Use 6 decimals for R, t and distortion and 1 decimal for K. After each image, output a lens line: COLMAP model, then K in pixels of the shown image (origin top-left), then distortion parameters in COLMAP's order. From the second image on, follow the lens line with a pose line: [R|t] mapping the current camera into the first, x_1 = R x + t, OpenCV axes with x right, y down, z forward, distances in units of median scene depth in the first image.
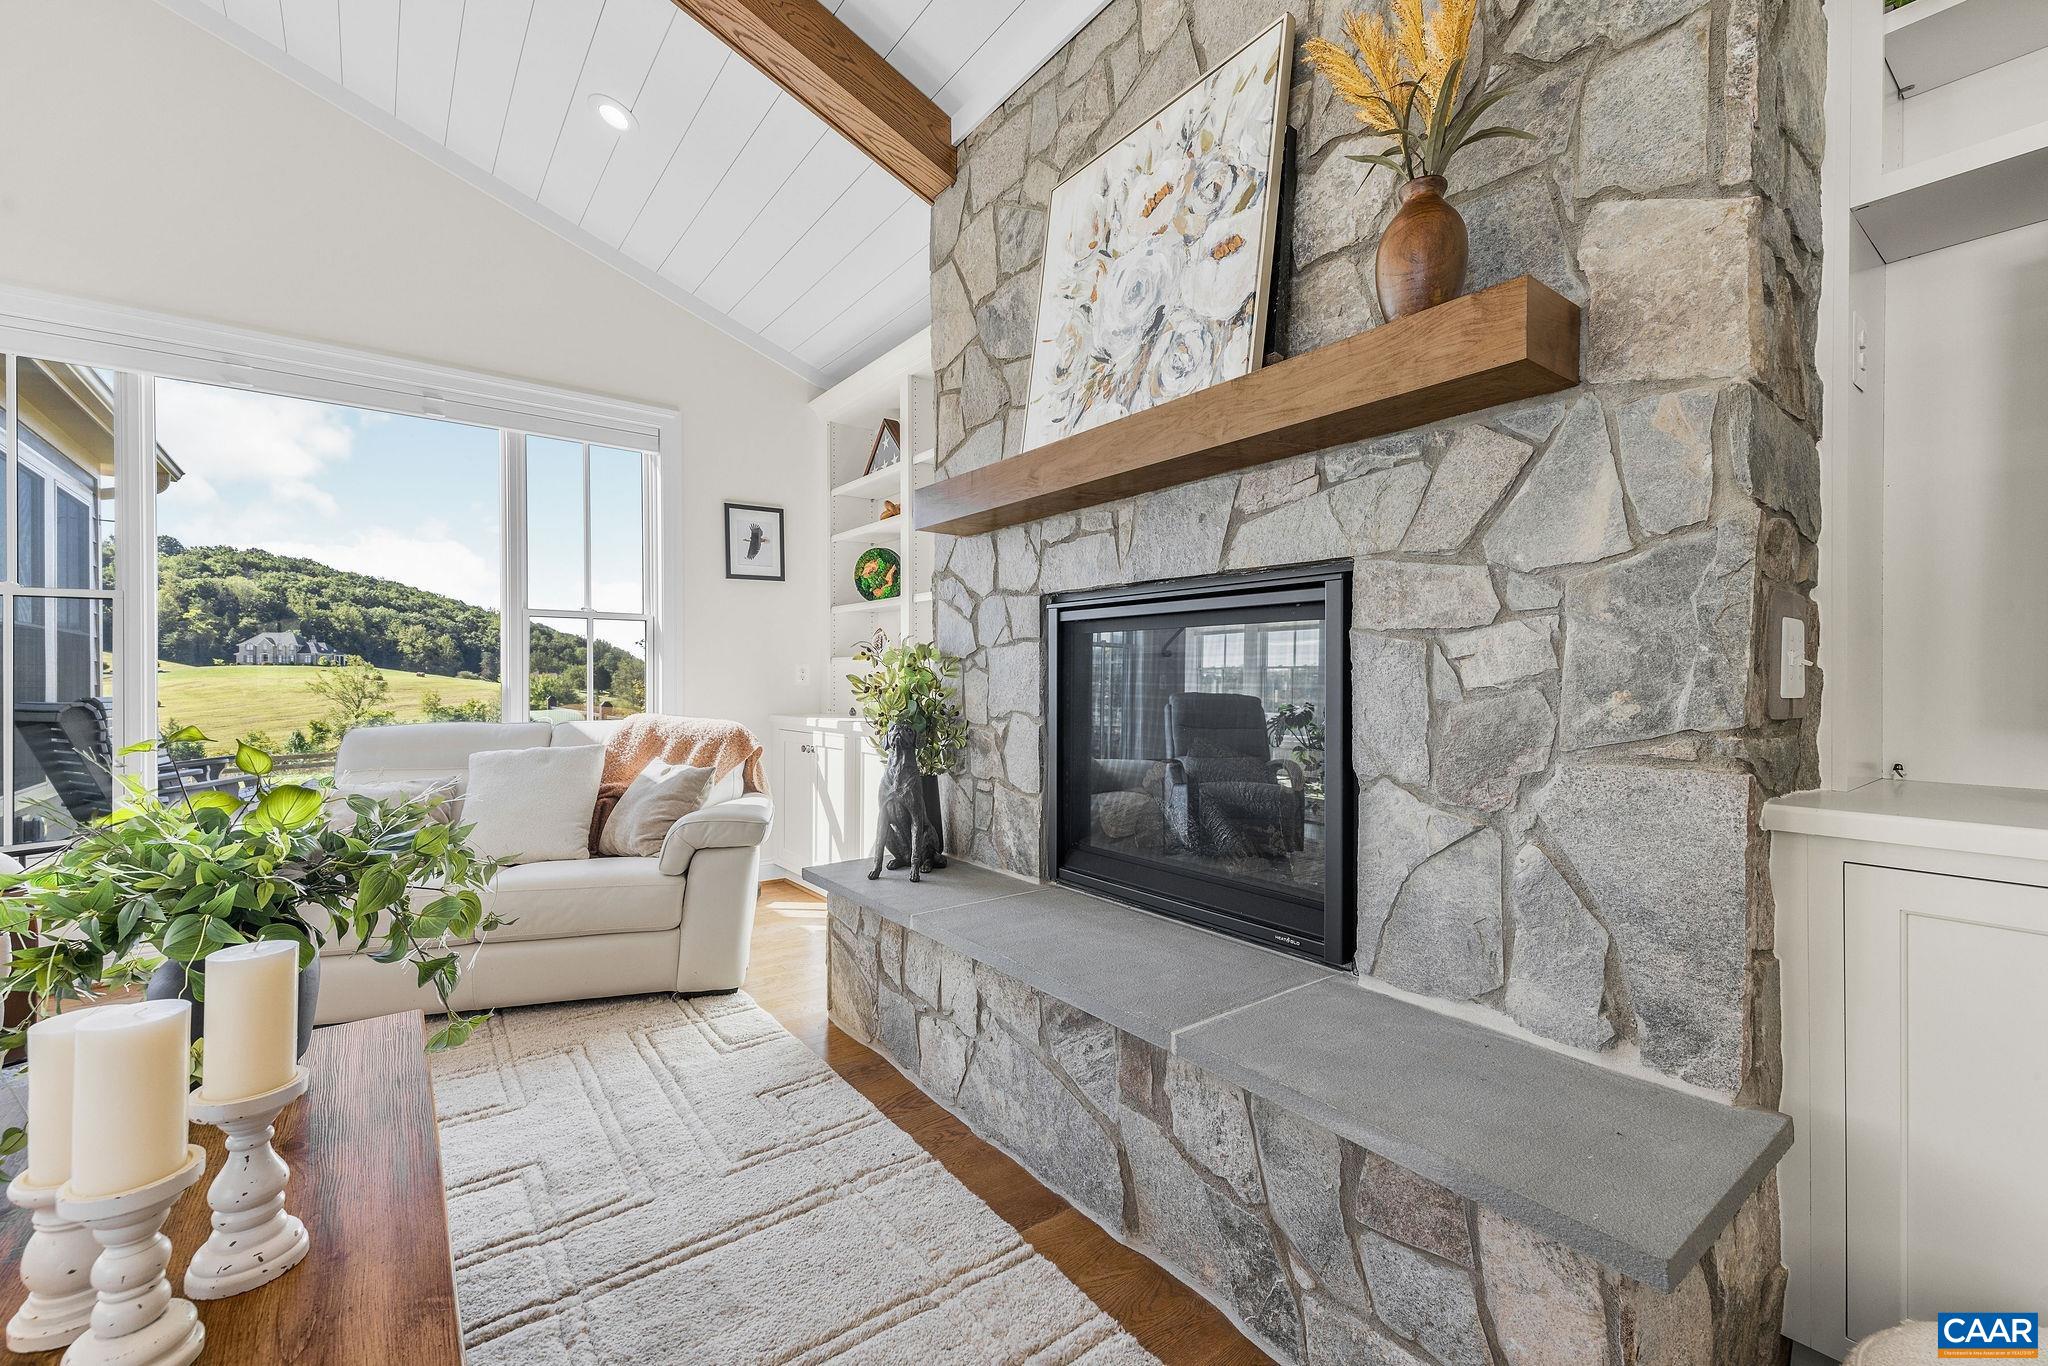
lens RADIAL K [[860.5, 0, 1023.7], [0, 860.5, 683.1], [0, 0, 1]] dist [0.003319, 0.000731]
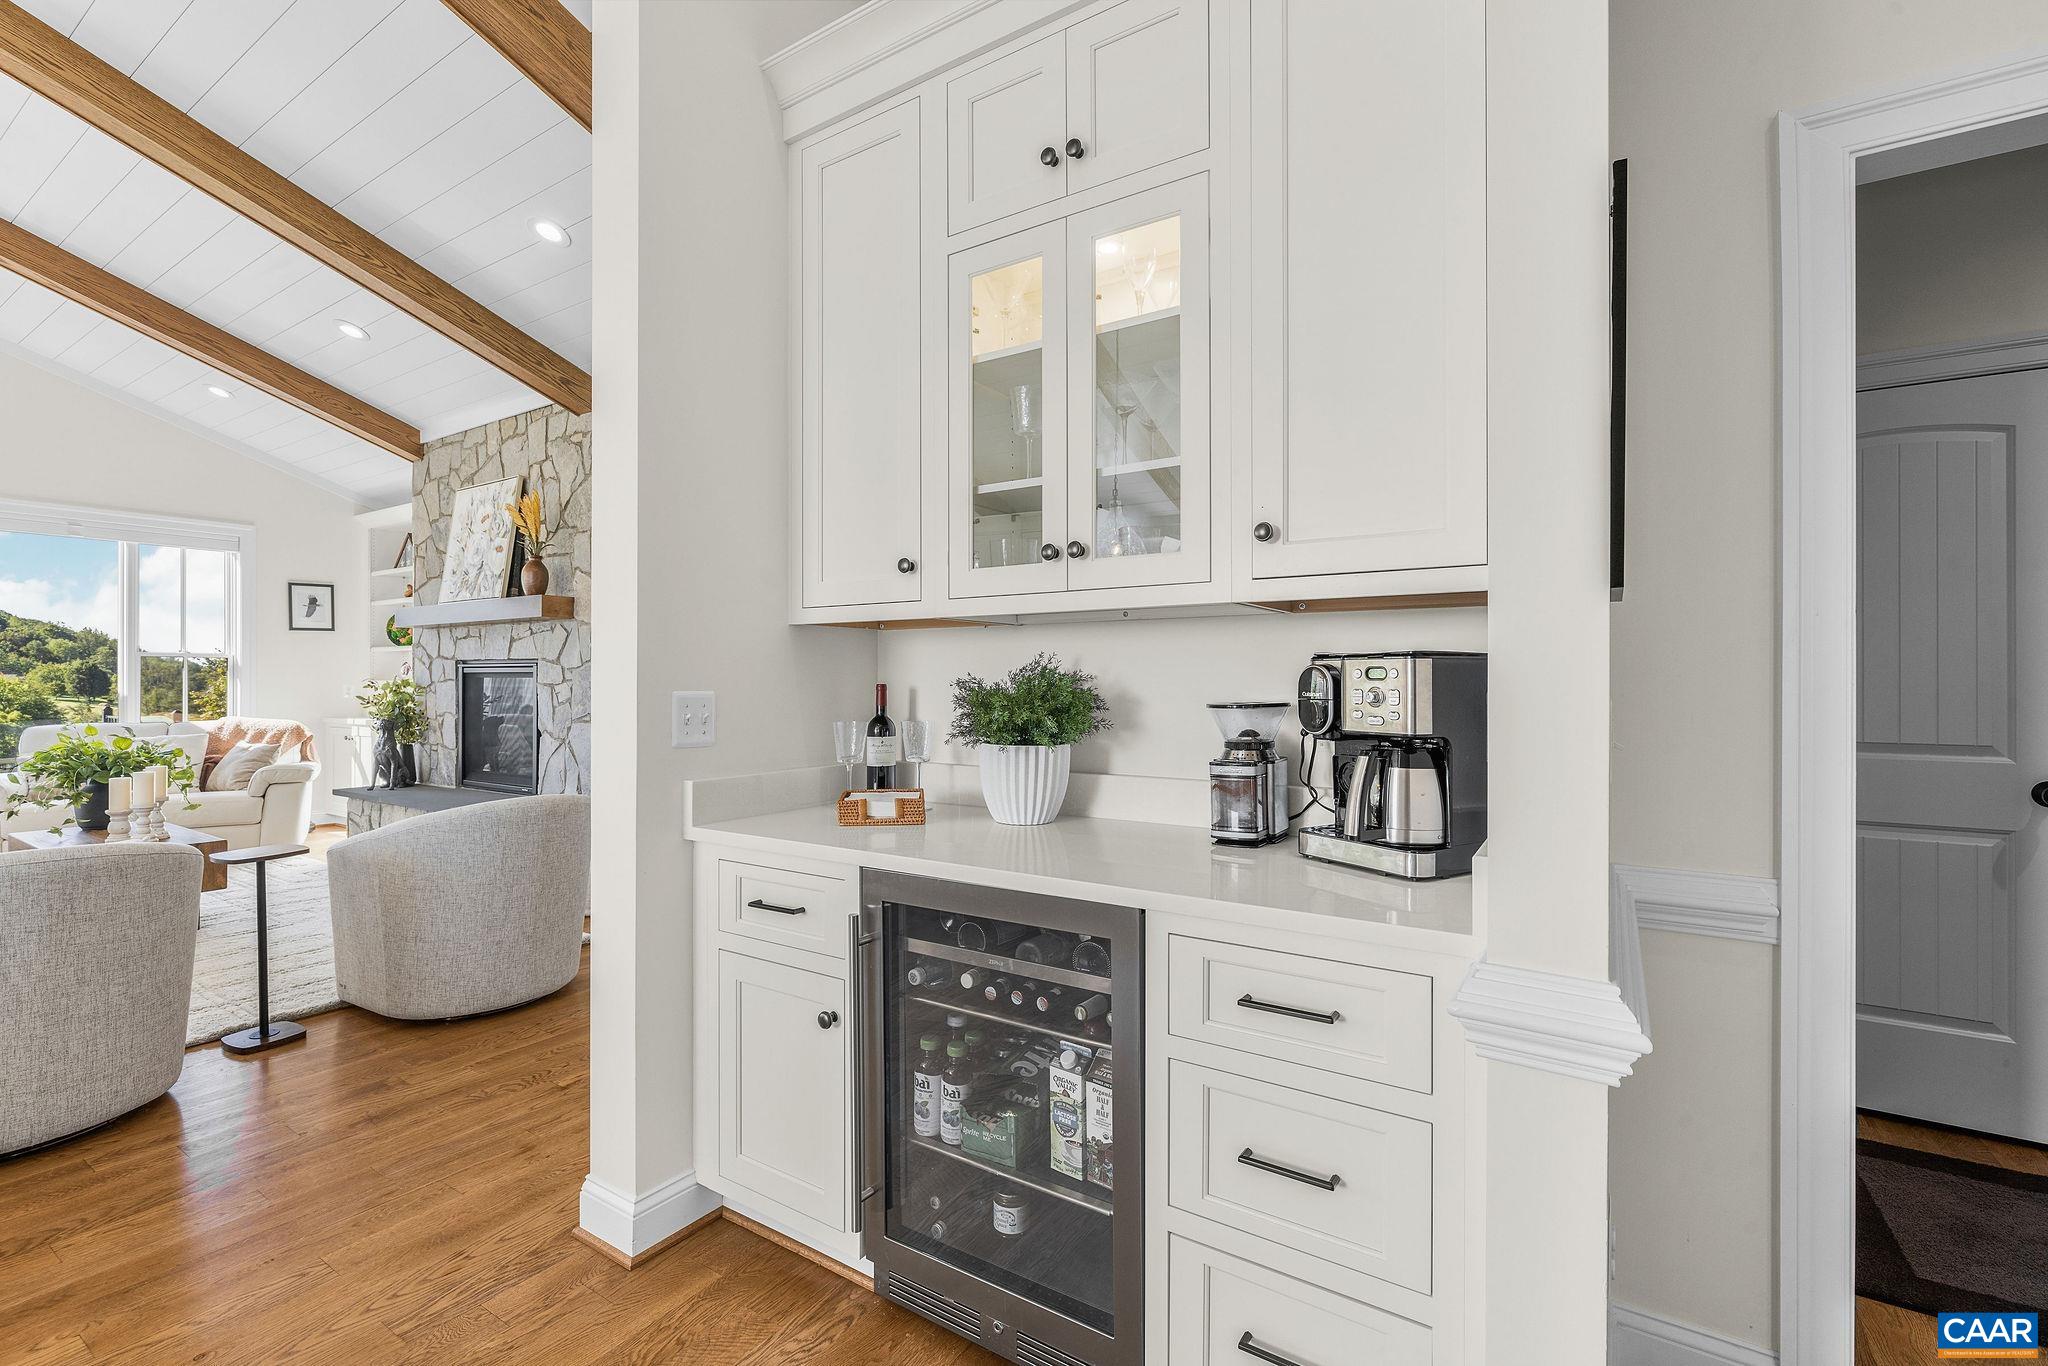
lens RADIAL K [[897.9, 0, 1031.3], [0, 897.9, 675.4], [0, 0, 1]] dist [-0.015762, 0.000230]
pose [[0.935359, 0.001452, 0.353698, 0.539644], [0.002602, 0.999936, -0.010987, -0.029455], [-0.353691, 0.011197, 0.935295, -1.541382]]
